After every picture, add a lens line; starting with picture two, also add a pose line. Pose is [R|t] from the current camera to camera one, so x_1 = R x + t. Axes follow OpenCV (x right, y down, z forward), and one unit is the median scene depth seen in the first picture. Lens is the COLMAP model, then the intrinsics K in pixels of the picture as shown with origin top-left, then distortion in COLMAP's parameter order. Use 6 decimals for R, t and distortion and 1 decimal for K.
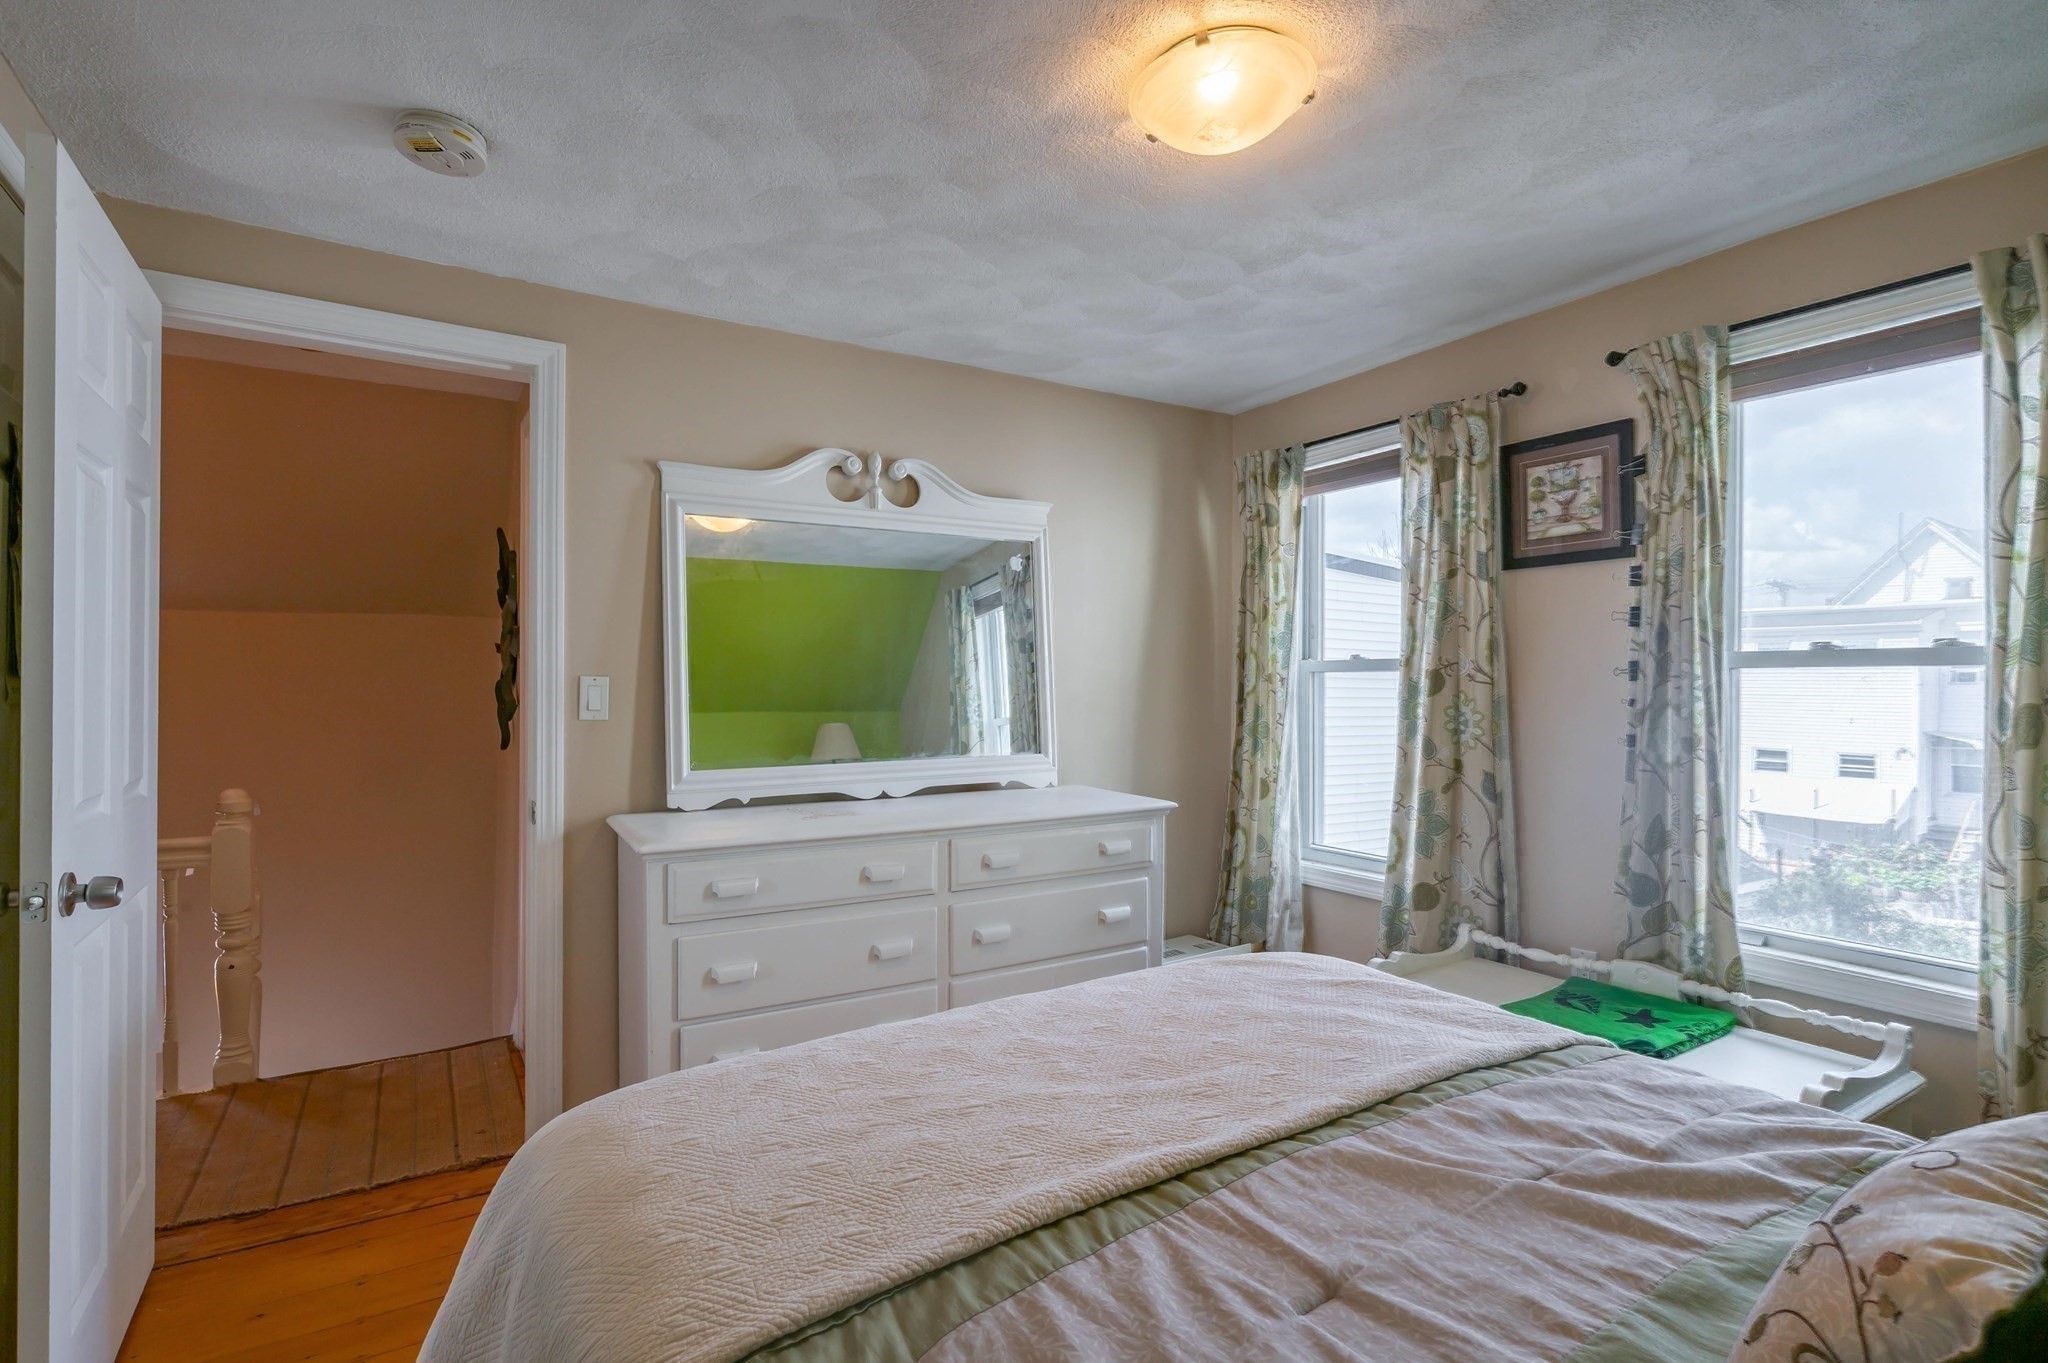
lens RADIAL K [[989.7, 0, 995.3], [0, 989.7, 681.3], [0, 0, 1]] dist [-0.000081, 0.000398]
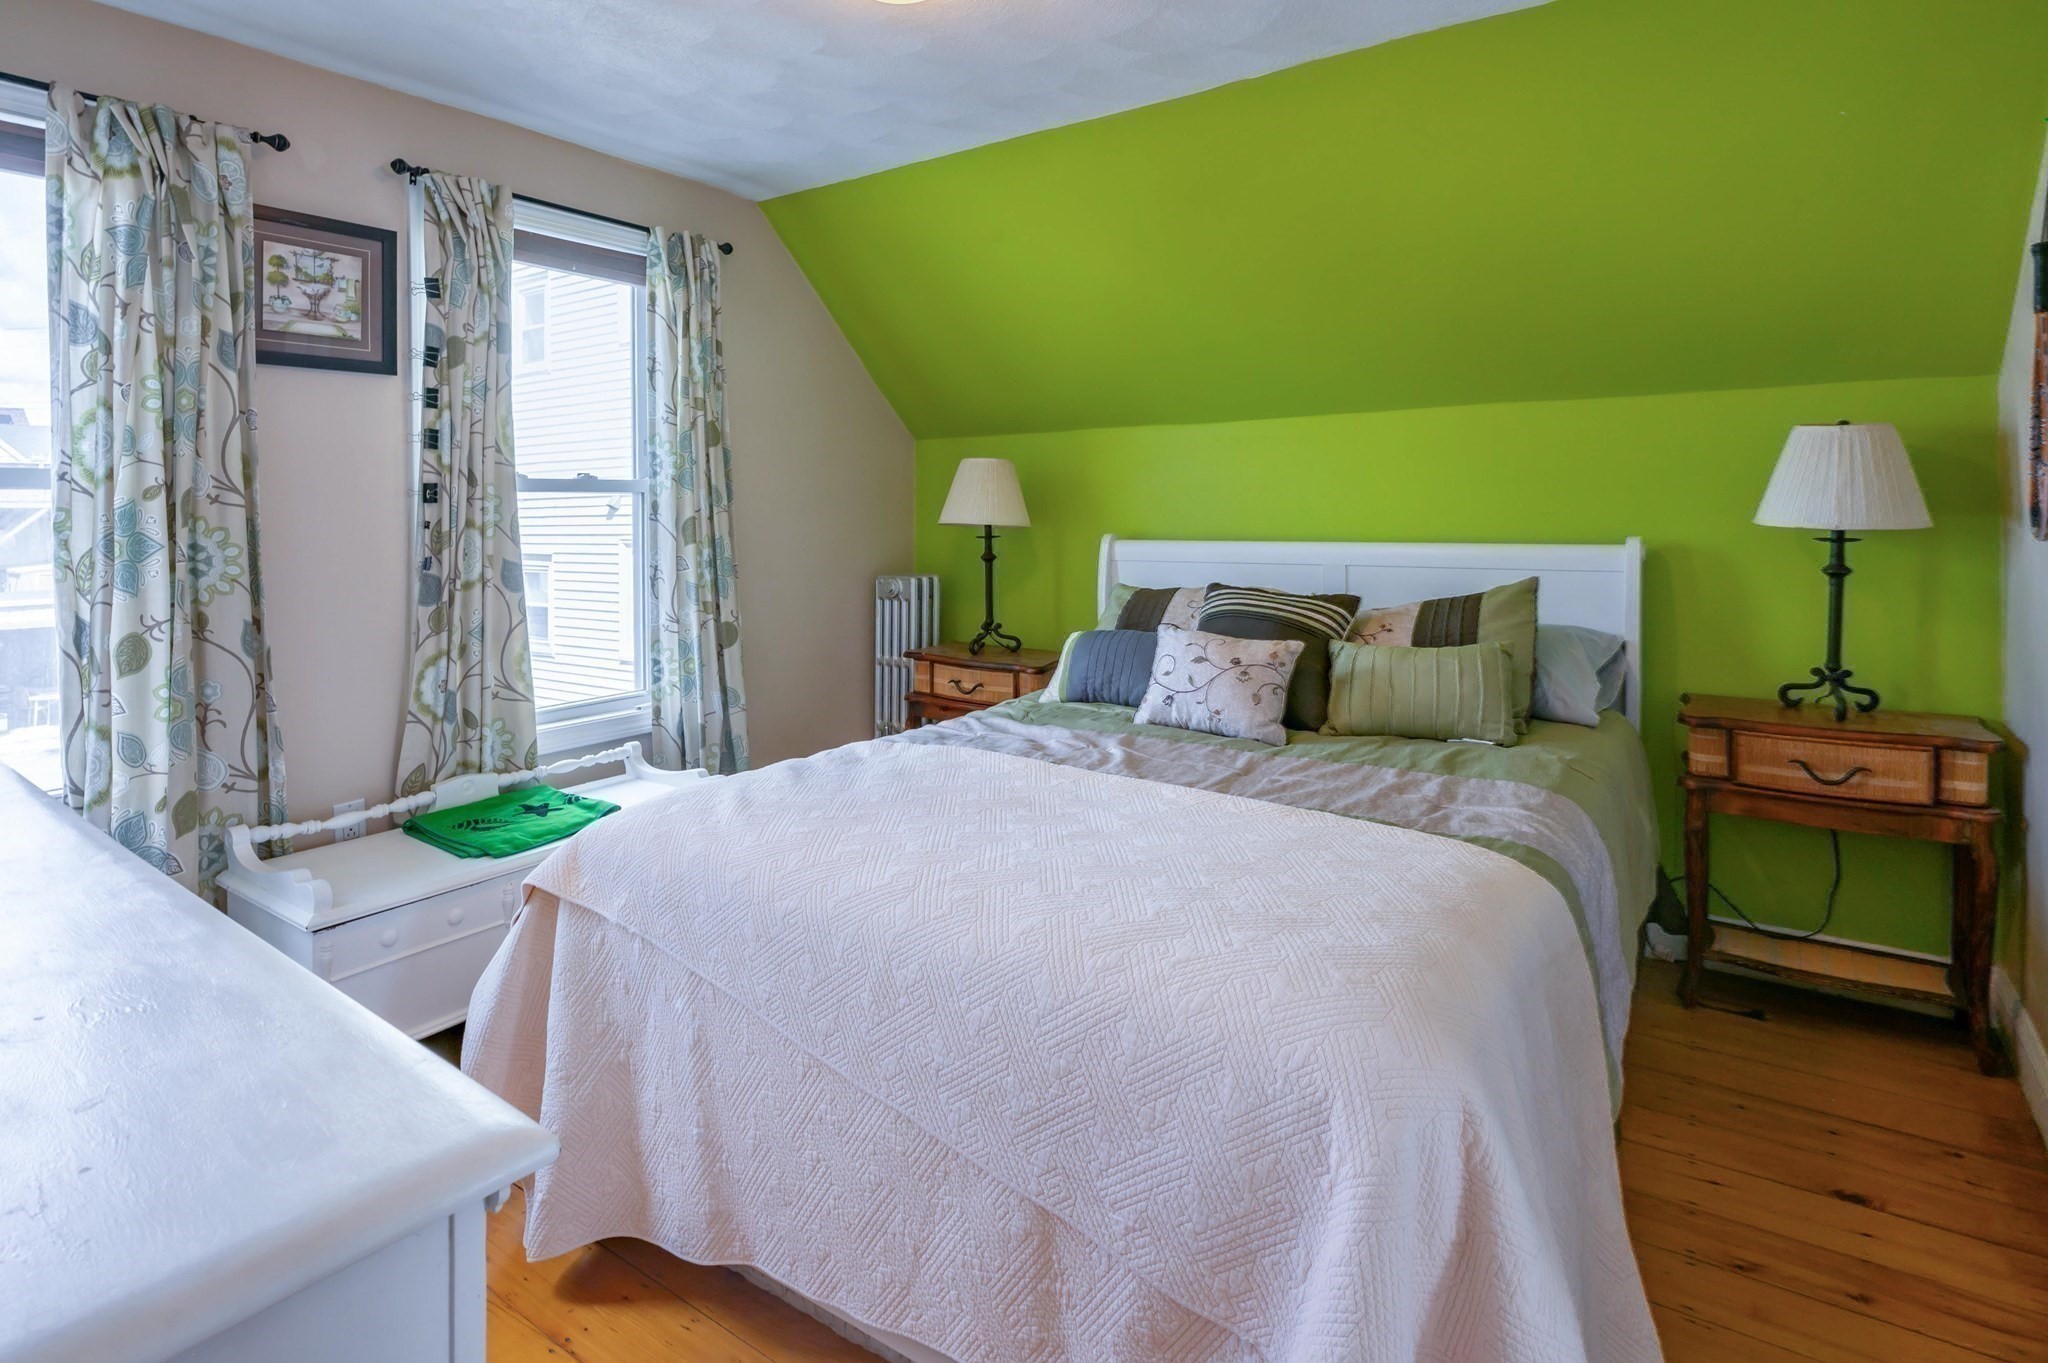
lens RADIAL K [[1038.6, 0, 1023.3], [0, 1038.6, 526.8], [0, 0, 1]] dist [-0.000332, 0.000109]
pose [[-0.405119, -0.018160, 0.914084, -0.511667], [0.003101, 0.999770, 0.021236, 0.002650], [-0.914259, 0.011437, -0.404969, 0.810877]]
